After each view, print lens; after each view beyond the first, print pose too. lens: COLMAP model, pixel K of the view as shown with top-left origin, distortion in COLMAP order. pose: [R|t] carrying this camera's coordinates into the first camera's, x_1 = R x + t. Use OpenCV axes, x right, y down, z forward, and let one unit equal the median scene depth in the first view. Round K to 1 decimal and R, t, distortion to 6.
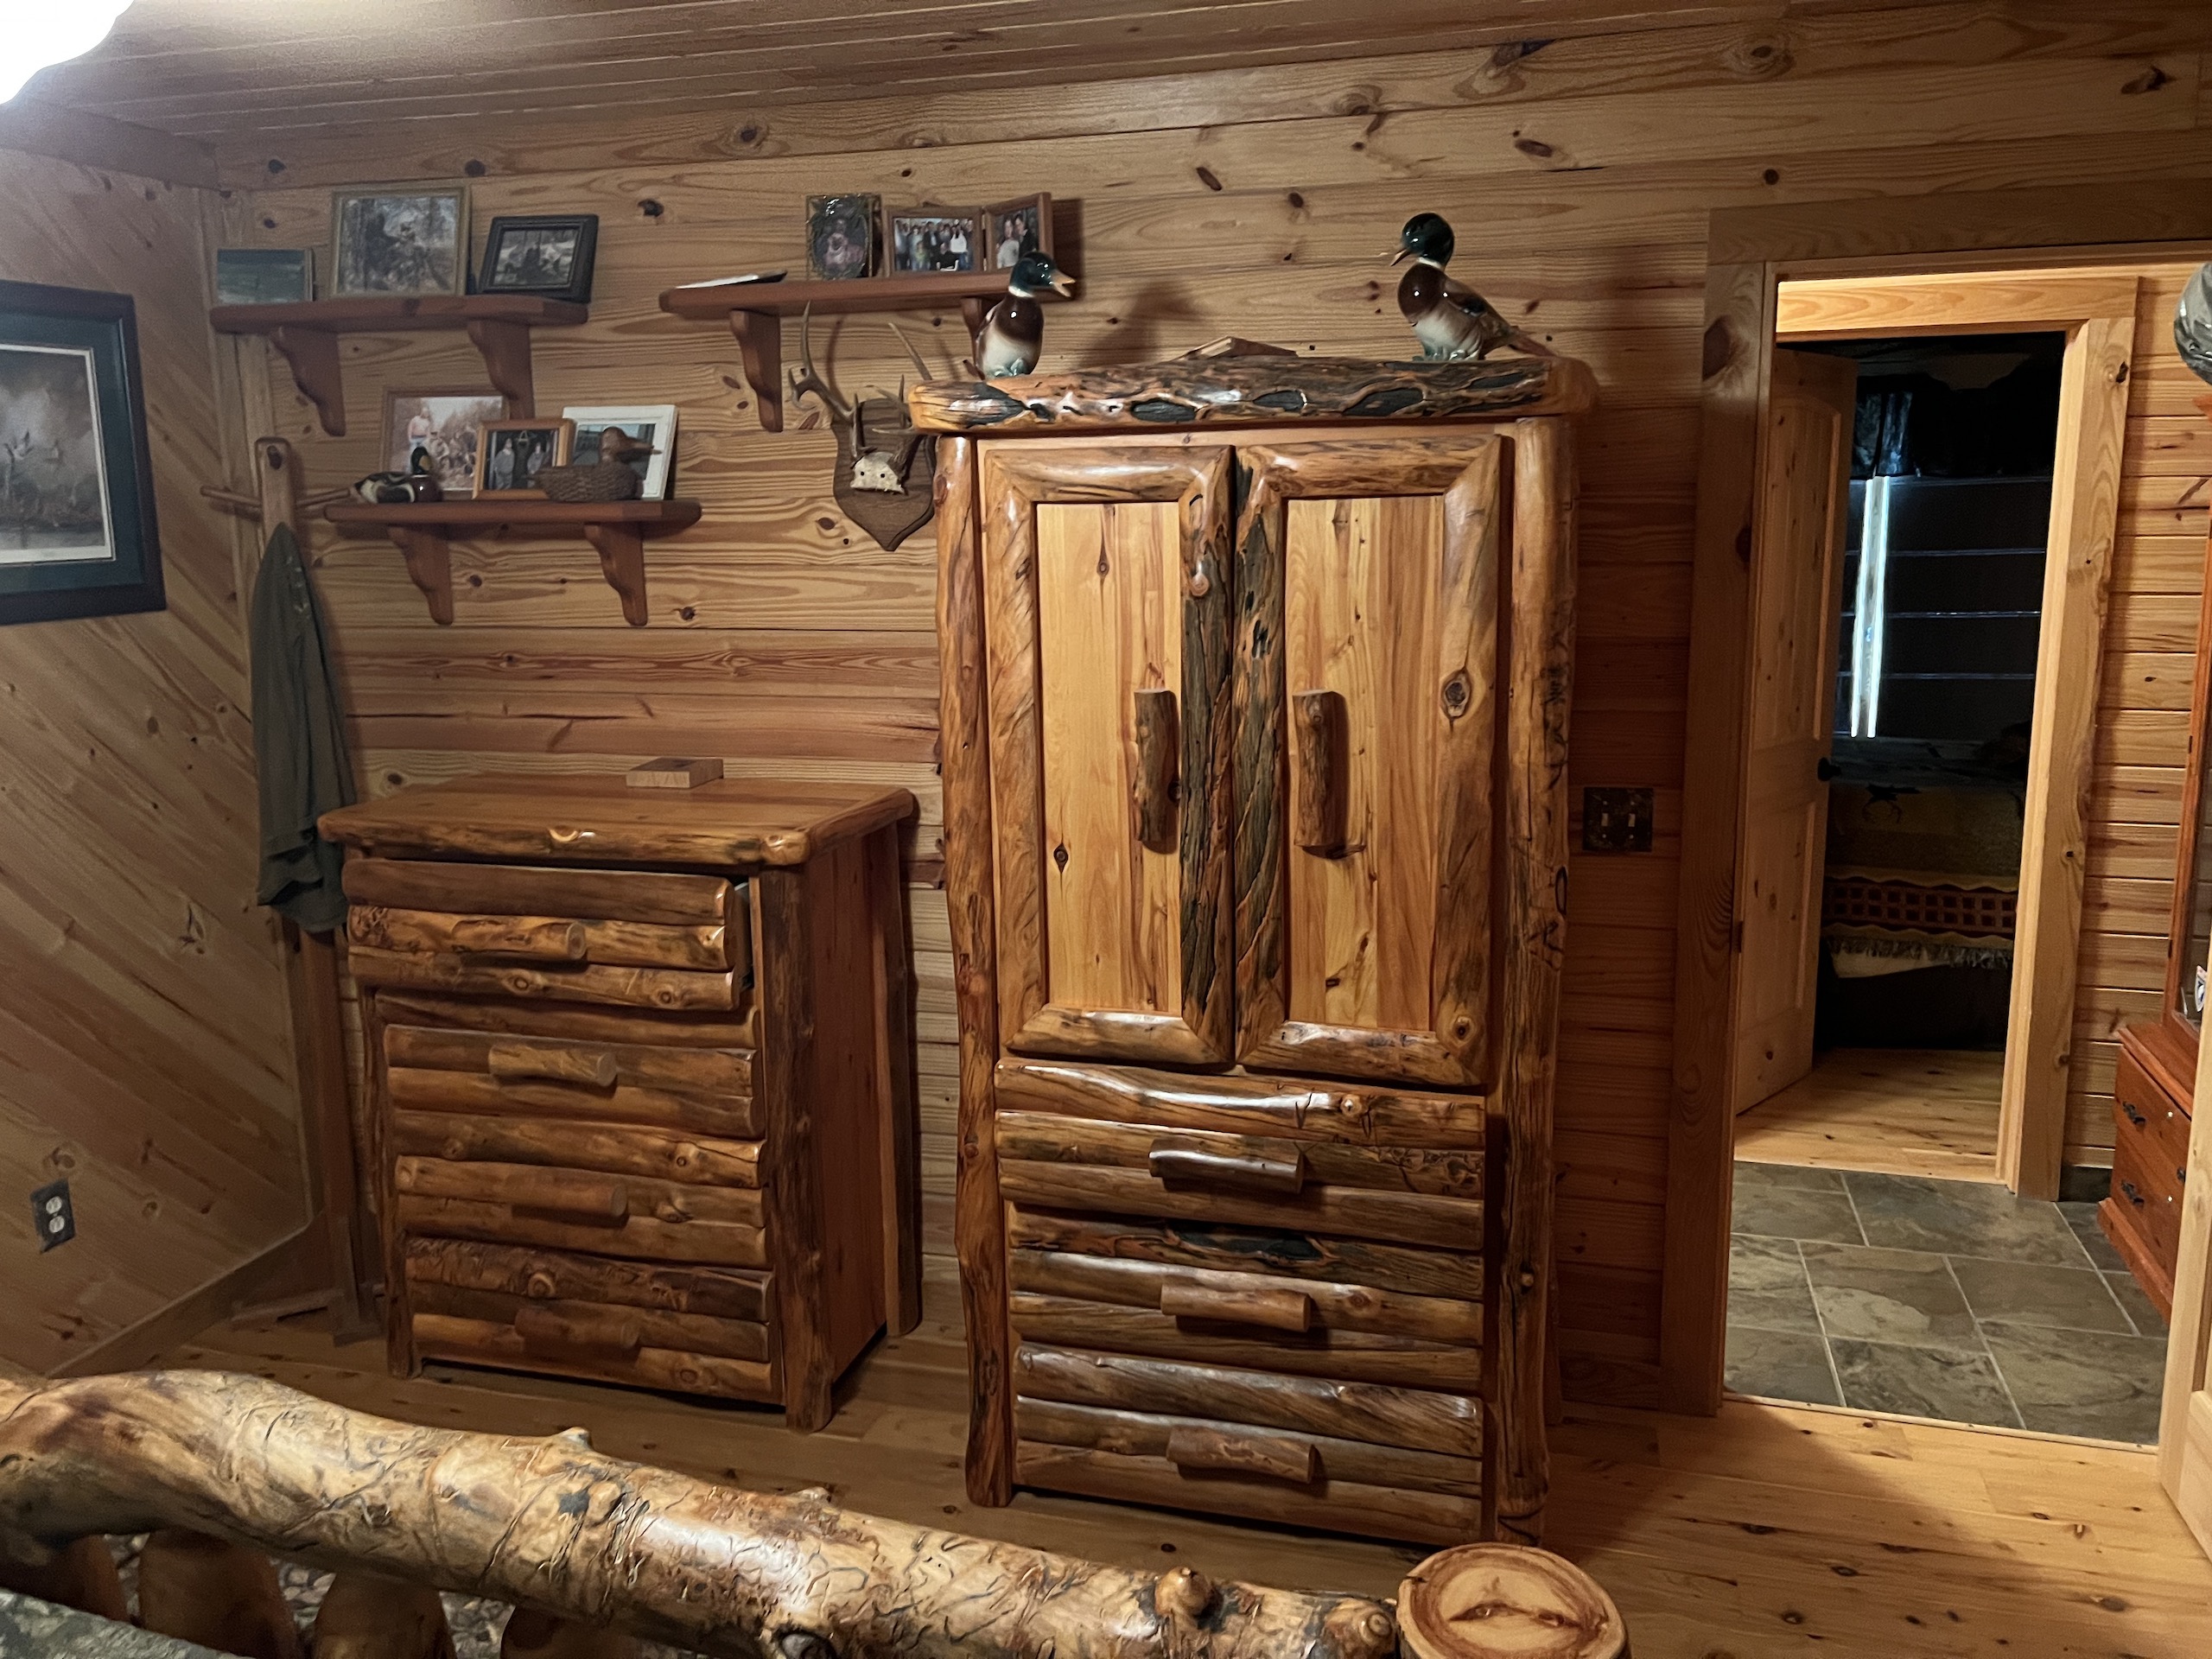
lens RADIAL K [[1667.1, 0, 1113.5], [0, 1667.1, 819.5], [0, 0, 1]] dist [0.061284, -0.066529]
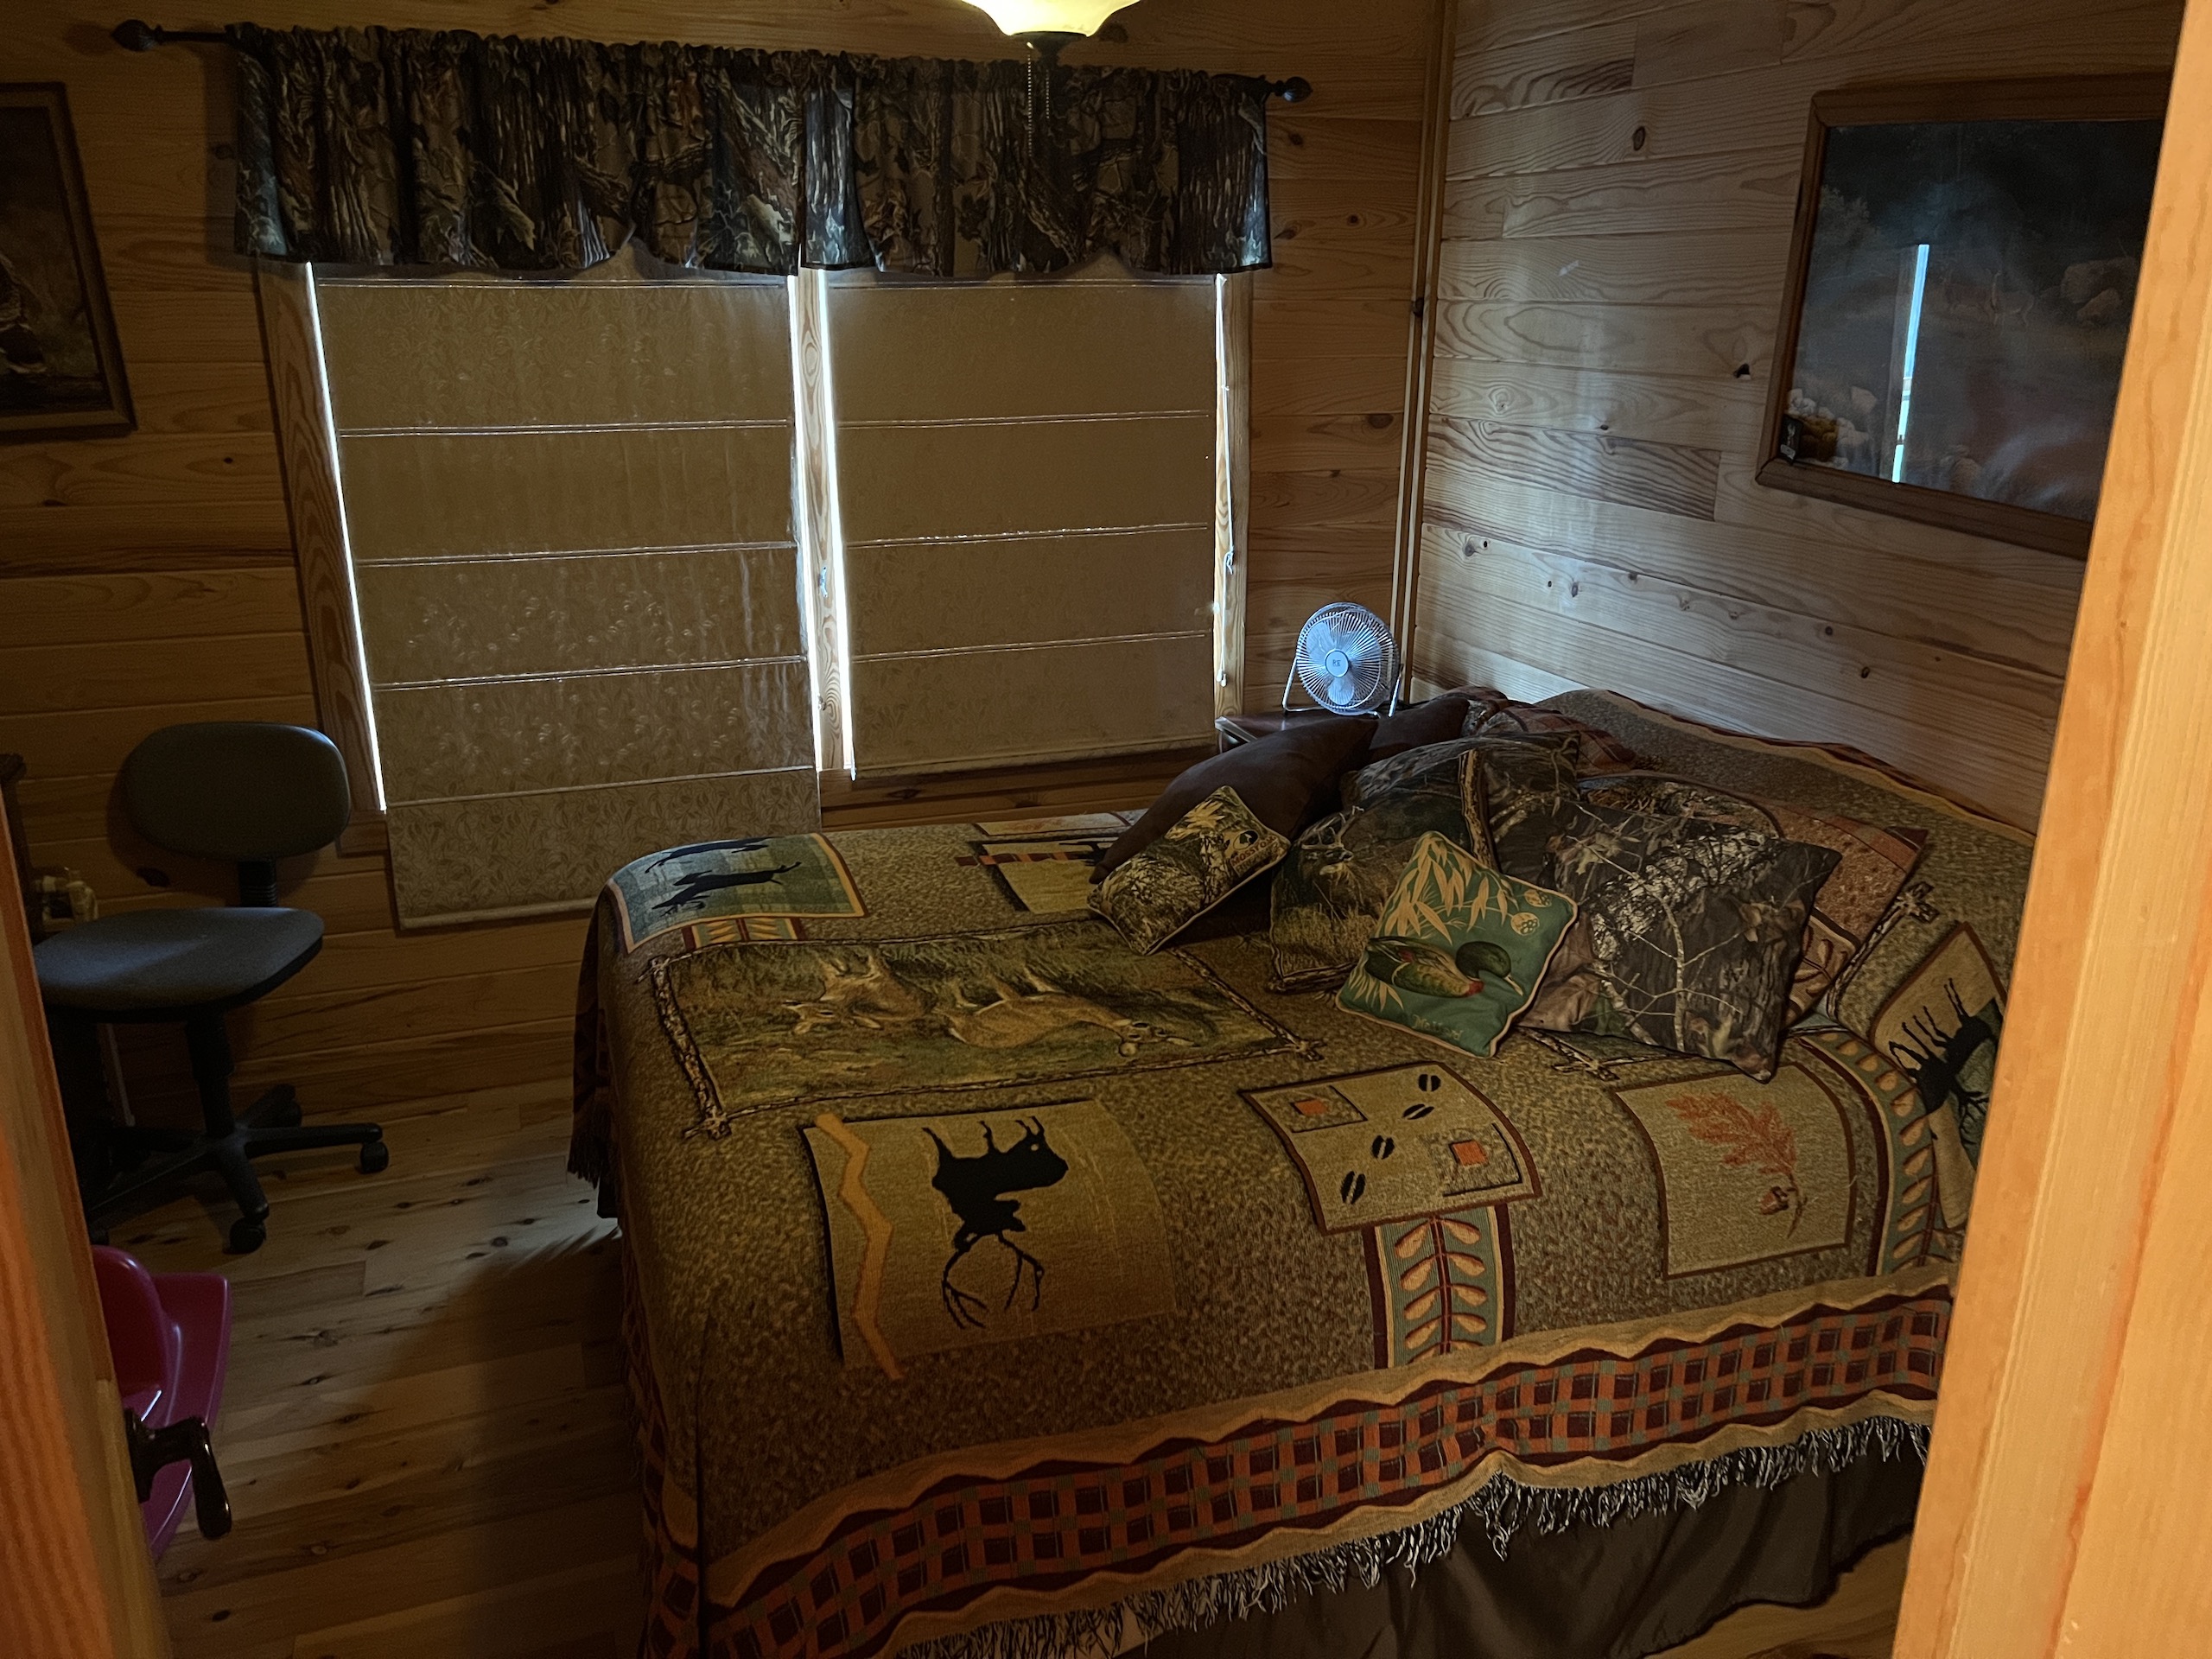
lens RADIAL K [[1667.1, 0, 1099.7], [0, 1667.1, 824.6], [0, 0, 1]] dist [0.061284, -0.066529]
pose [[0.816580, -0.156662, 0.555566, 0.223187], [0.087408, 0.984927, 0.149262, -0.108276], [-0.570576, -0.073323, 0.817965, 0.533151]]
